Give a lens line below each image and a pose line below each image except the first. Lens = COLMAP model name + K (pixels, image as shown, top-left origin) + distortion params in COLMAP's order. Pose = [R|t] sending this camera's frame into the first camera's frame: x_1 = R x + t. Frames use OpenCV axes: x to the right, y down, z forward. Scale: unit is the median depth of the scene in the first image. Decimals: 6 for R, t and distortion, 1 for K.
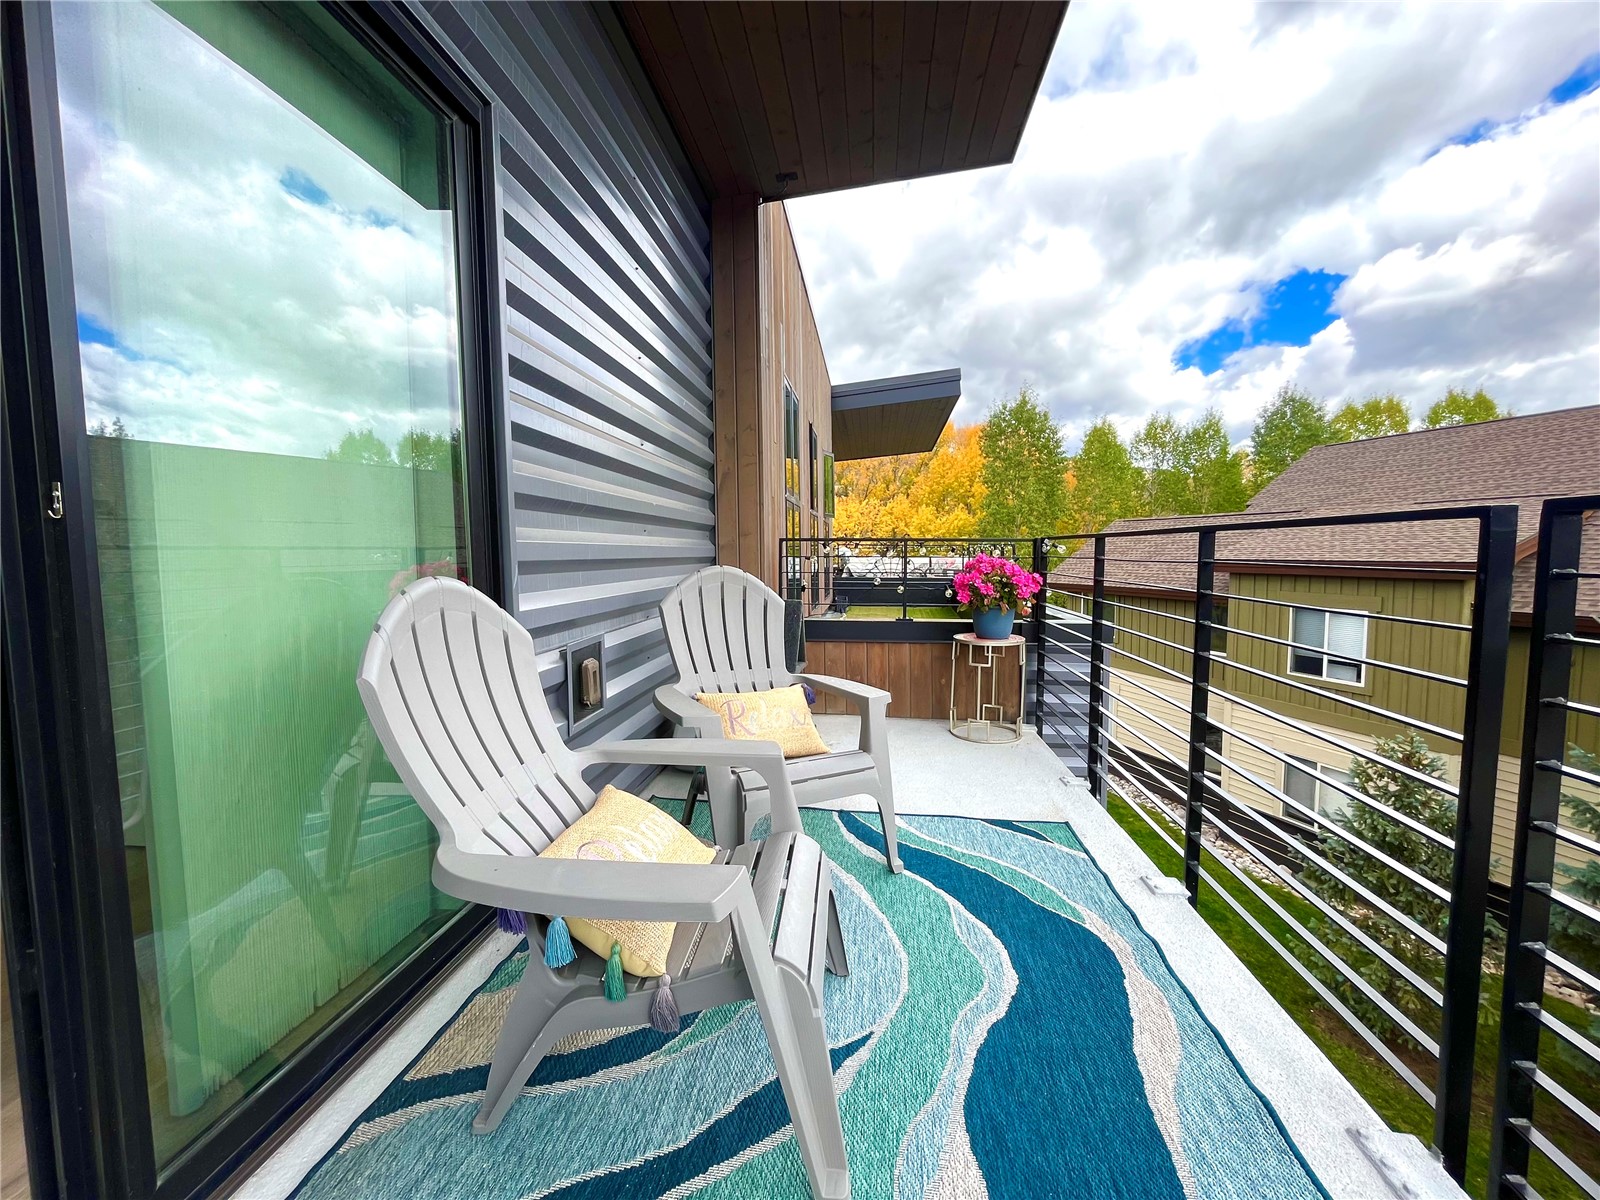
lens RADIAL K [[644.6, 0, 797.5], [0, 644.6, 603.2], [0, 0, 1]] dist [-0.001181, -0.000099]
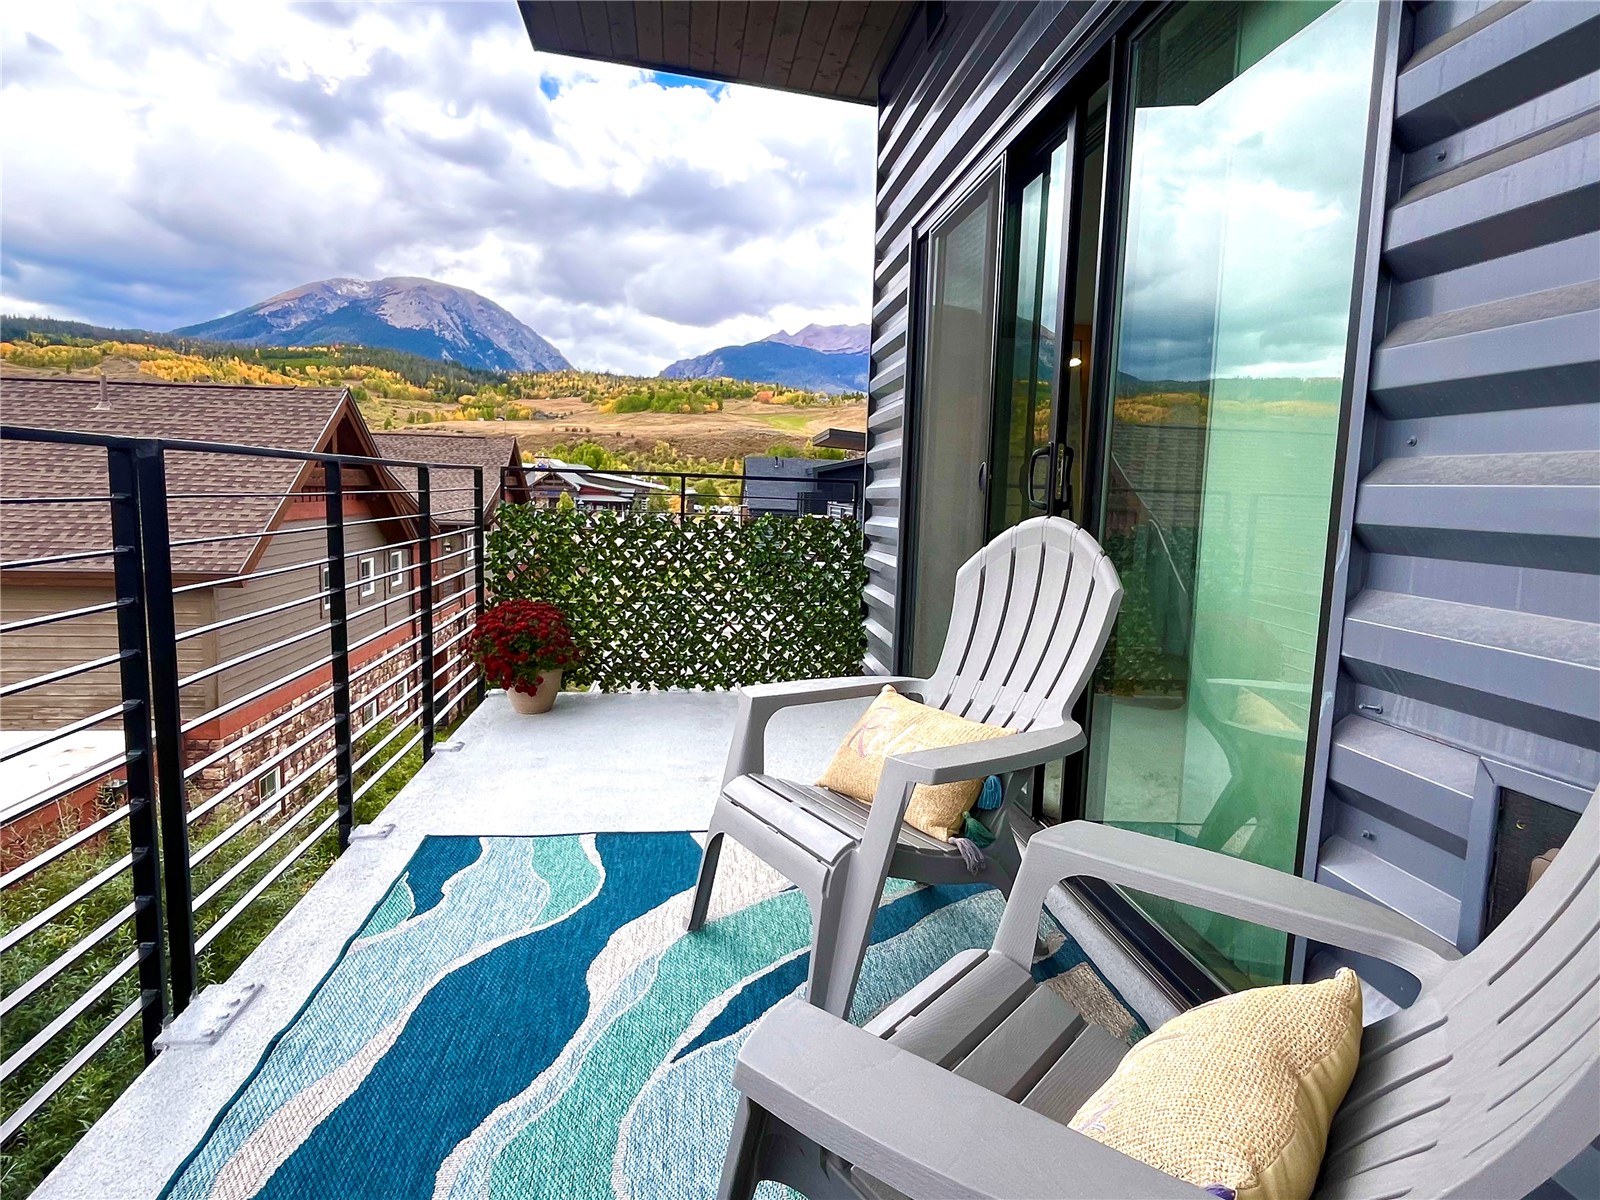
lens RADIAL K [[870.1, 0, 797.5], [0, 870.1, 592.3], [0, 0, 1]] dist [0.007777, 0.000938]
pose [[-0.969461, 0.013953, -0.244847, 0.228062], [-0.036610, 0.978960, 0.200743, -0.171036], [0.242496, 0.203577, -0.948553, 1.990547]]
